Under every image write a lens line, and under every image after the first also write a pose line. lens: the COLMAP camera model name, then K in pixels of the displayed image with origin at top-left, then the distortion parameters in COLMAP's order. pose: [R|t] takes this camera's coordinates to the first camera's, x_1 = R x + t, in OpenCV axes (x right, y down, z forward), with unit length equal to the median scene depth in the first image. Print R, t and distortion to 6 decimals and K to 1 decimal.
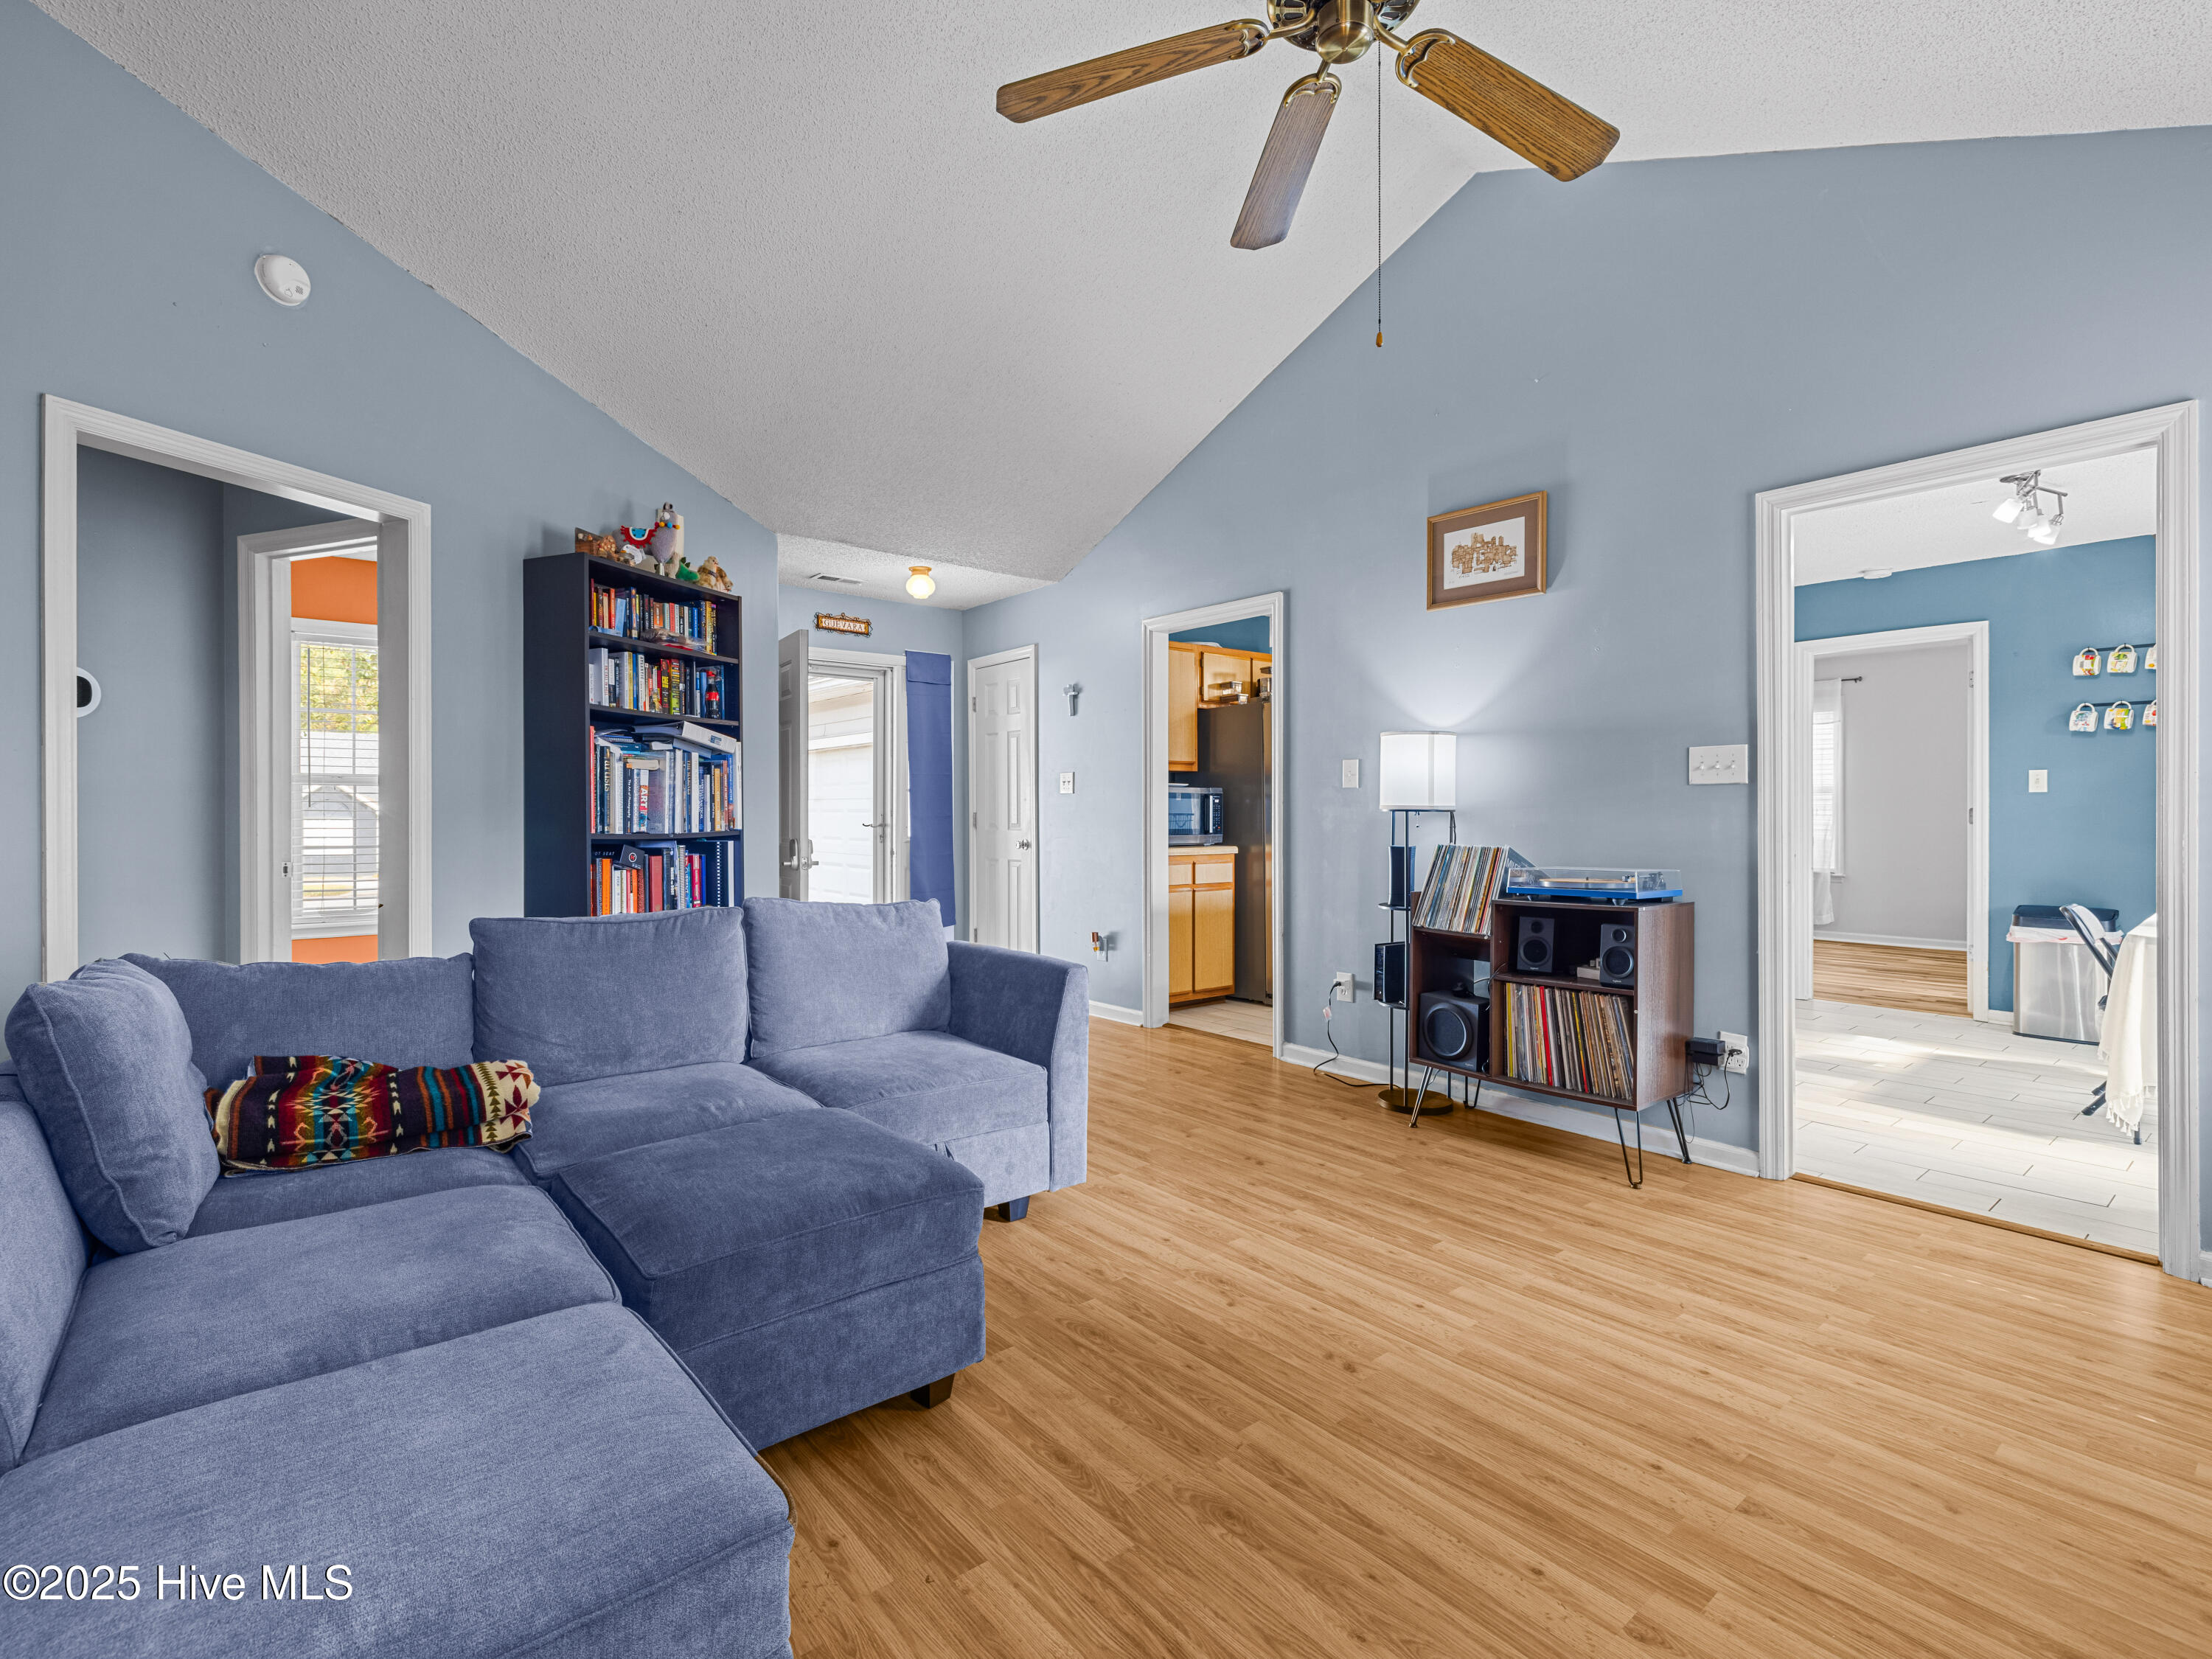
lens RADIAL K [[1039.8, 0, 1099.4], [0, 1039.8, 812.6], [0, 0, 1]] dist [-0.000661, 0.001368]
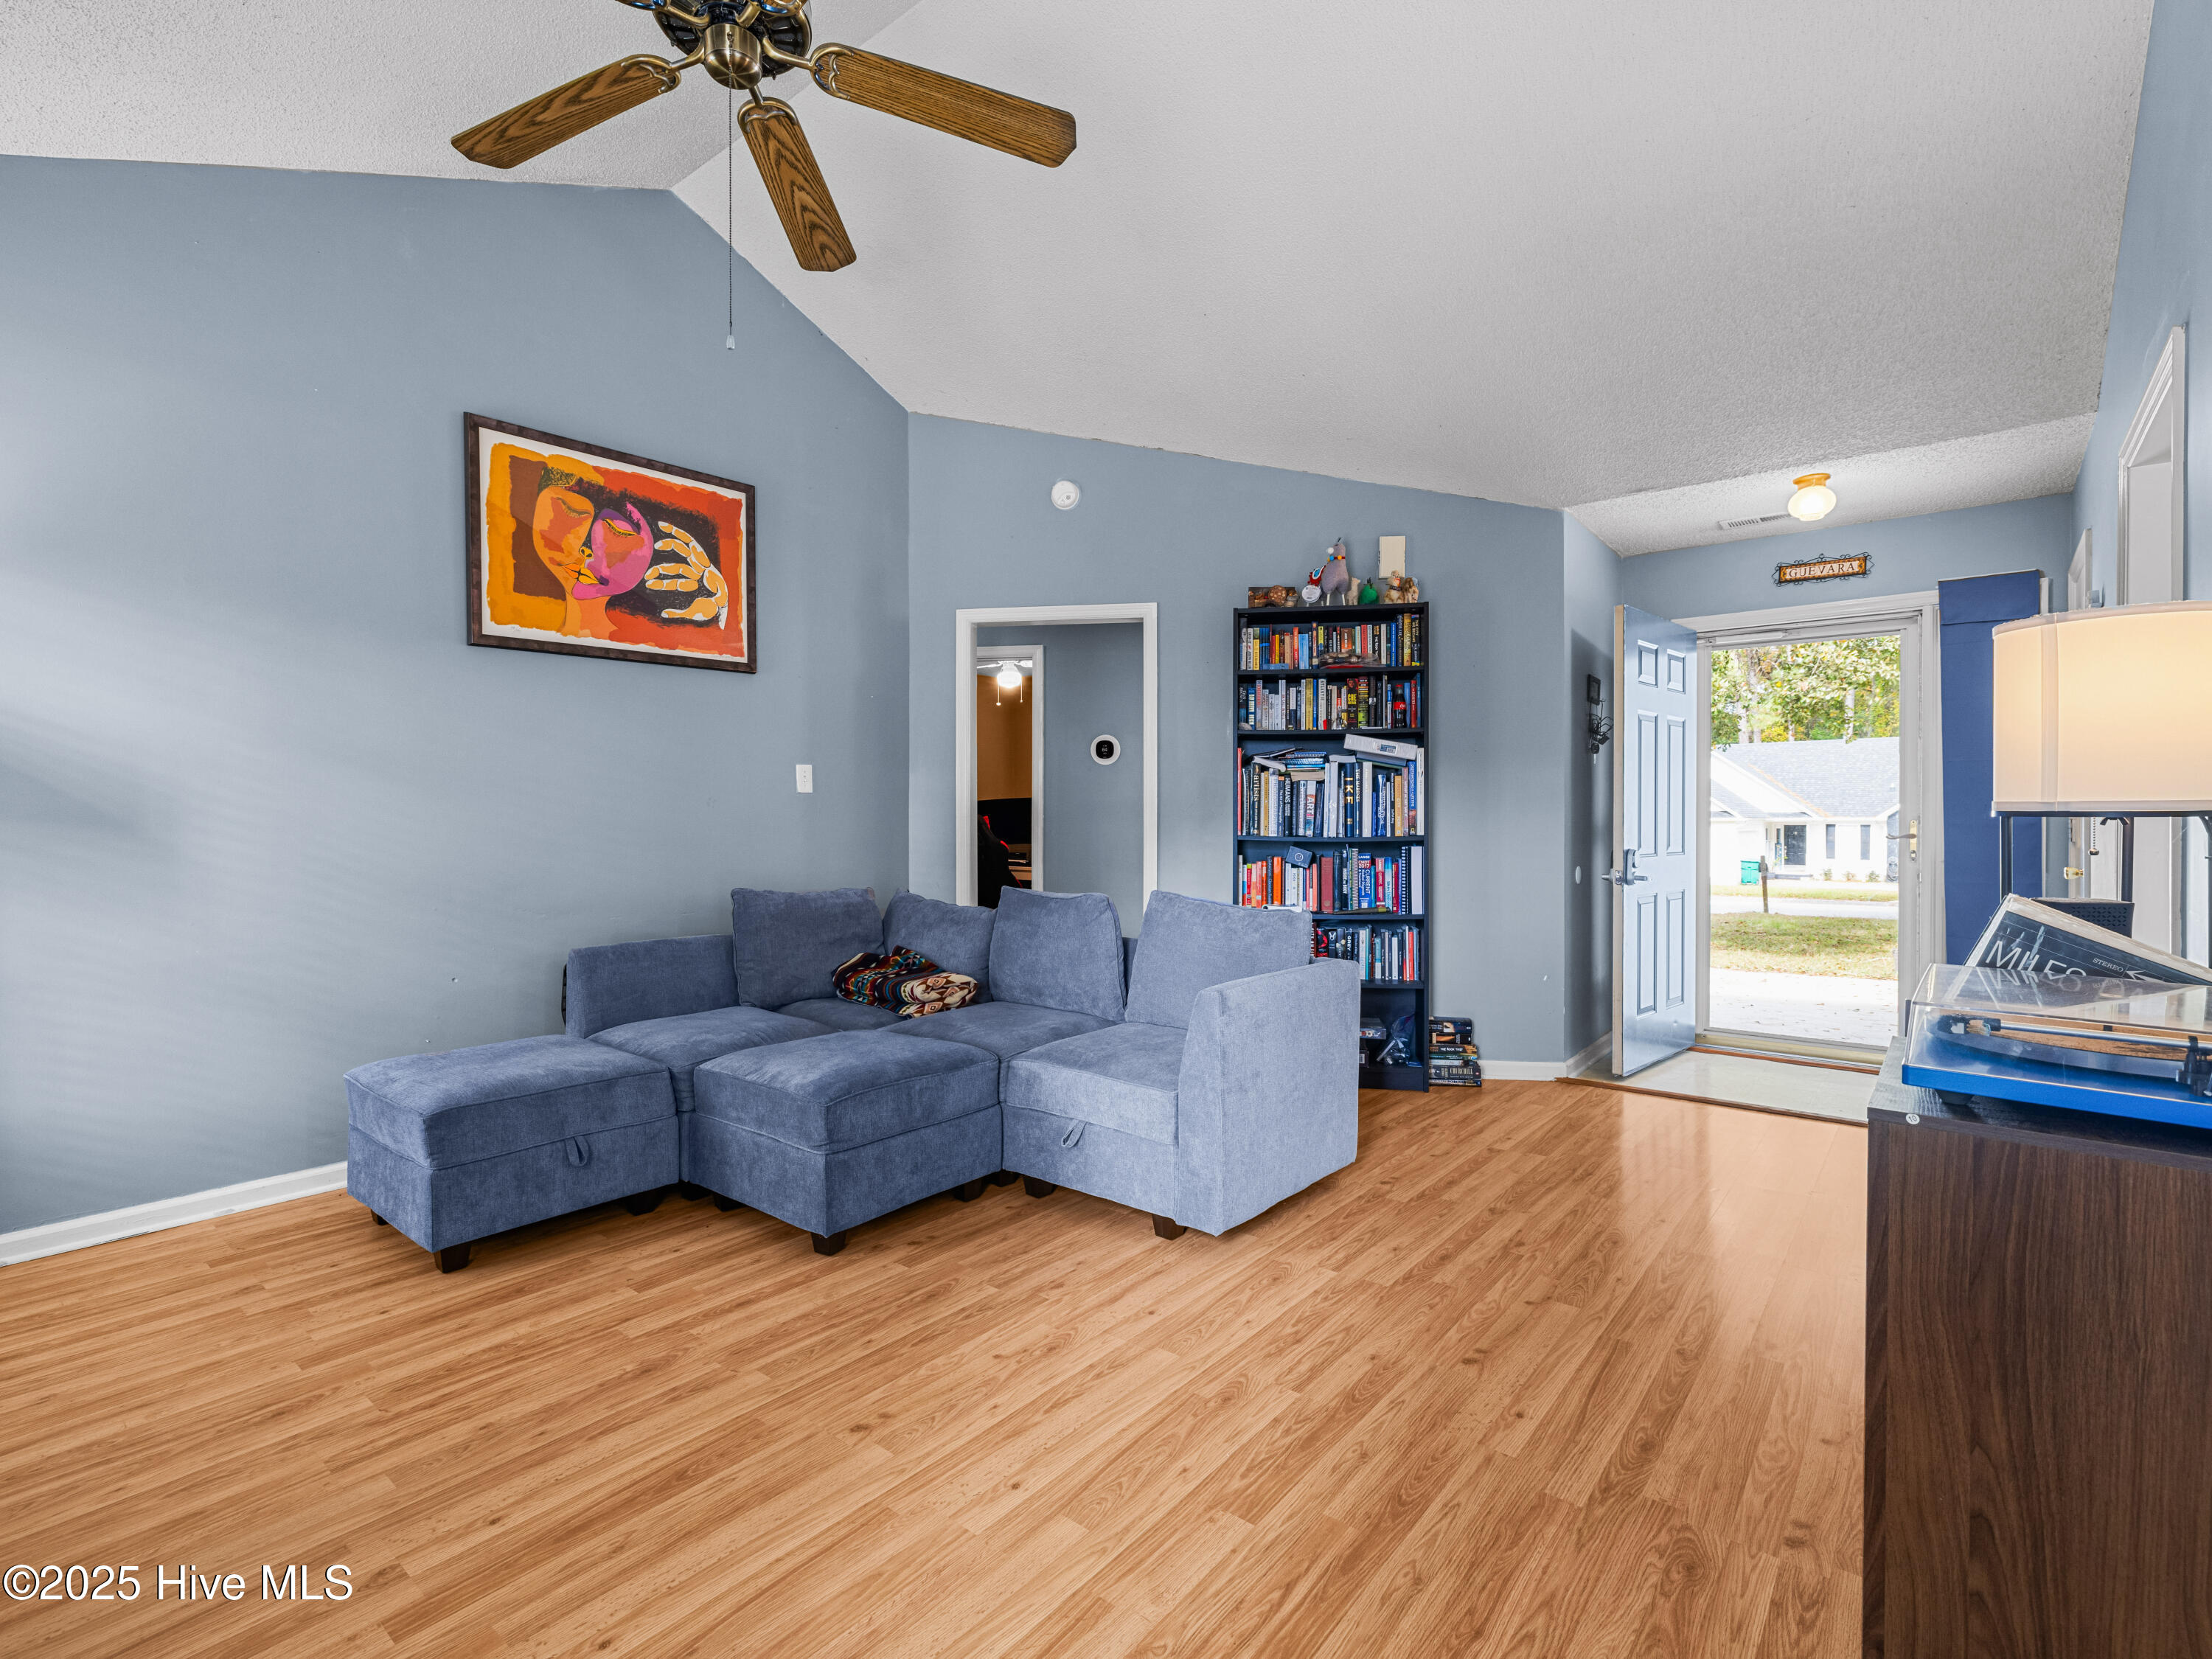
lens RADIAL K [[1039.8, 0, 1108.5], [0, 1039.8, 813.7], [0, 0, 1]] dist [-0.000661, 0.001368]
pose [[0.199074, -0.003984, -0.979976, 0.746949], [0.000203, 0.999992, -0.004024, -0.000139], [0.979984, 0.000602, 0.199073, 0.654034]]
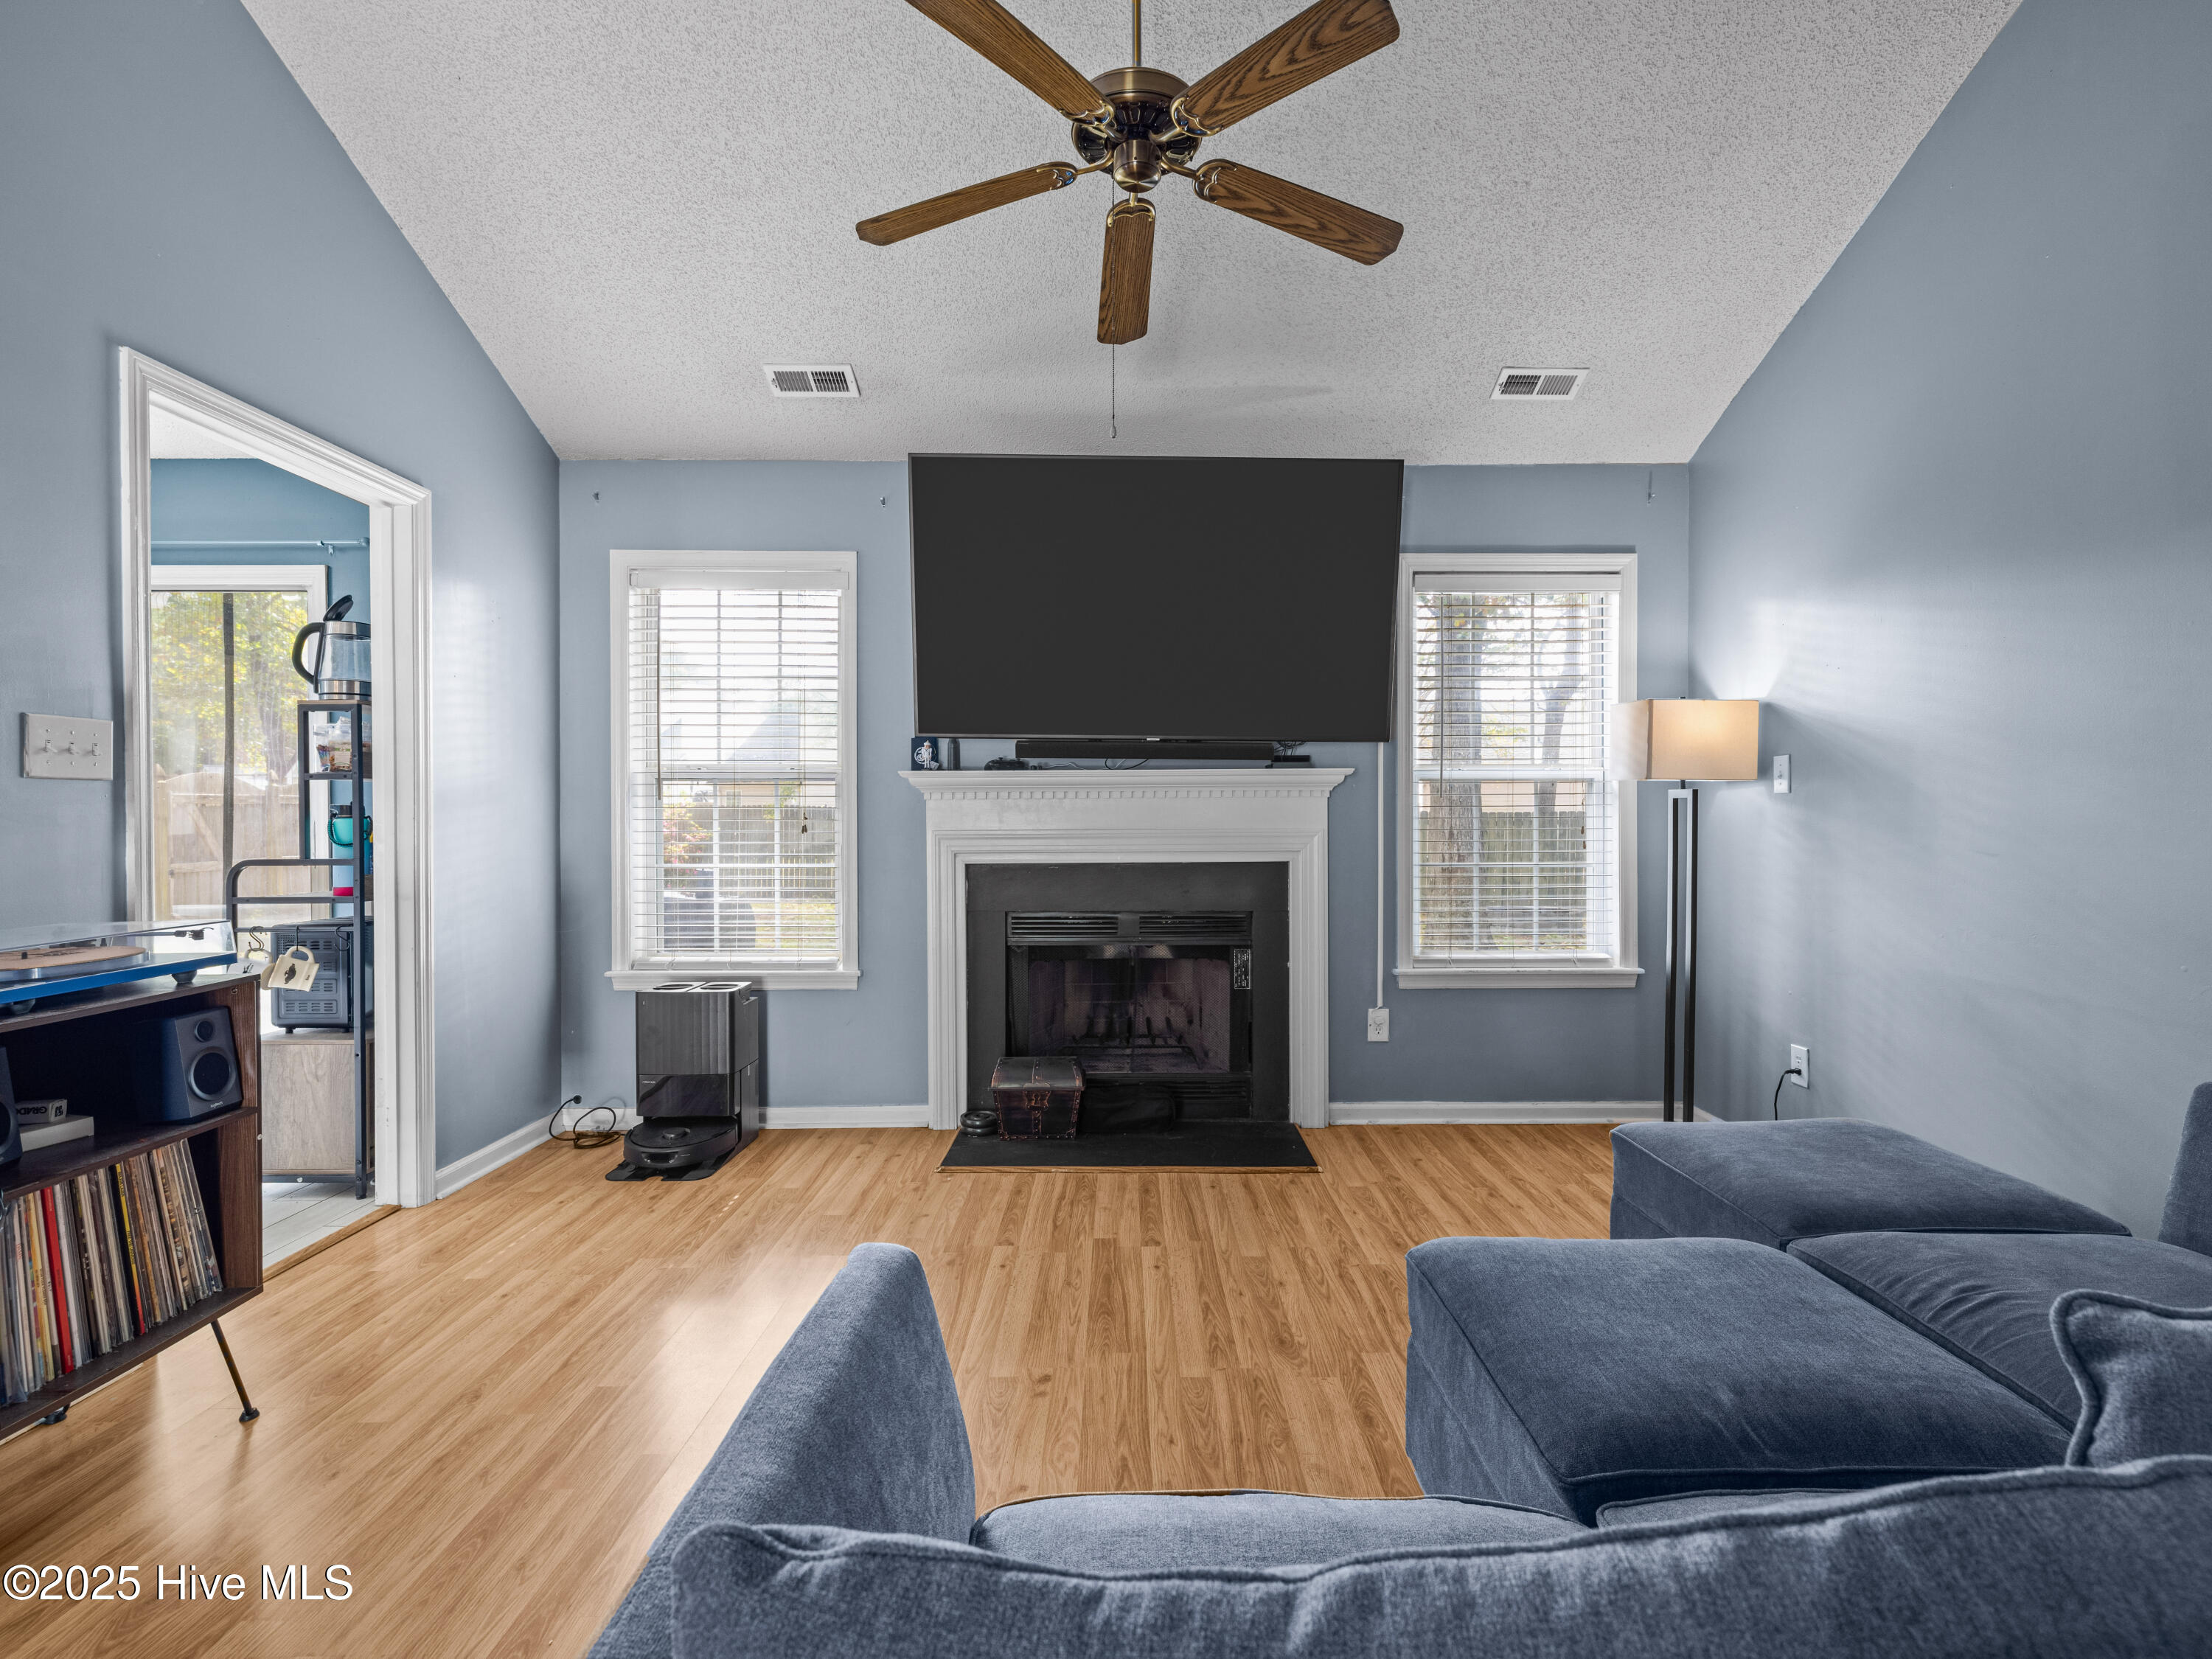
lens RADIAL K [[1039.8, 0, 1139.7], [0, 1039.8, 824.3], [0, 0, 1]] dist [-0.000661, 0.001368]
pose [[-0.786857, -0.001886, 0.617132, -0.283445], [0.001087, 0.999990, 0.004442, -0.002560], [-0.617134, 0.004166, -0.786847, 1.095378]]
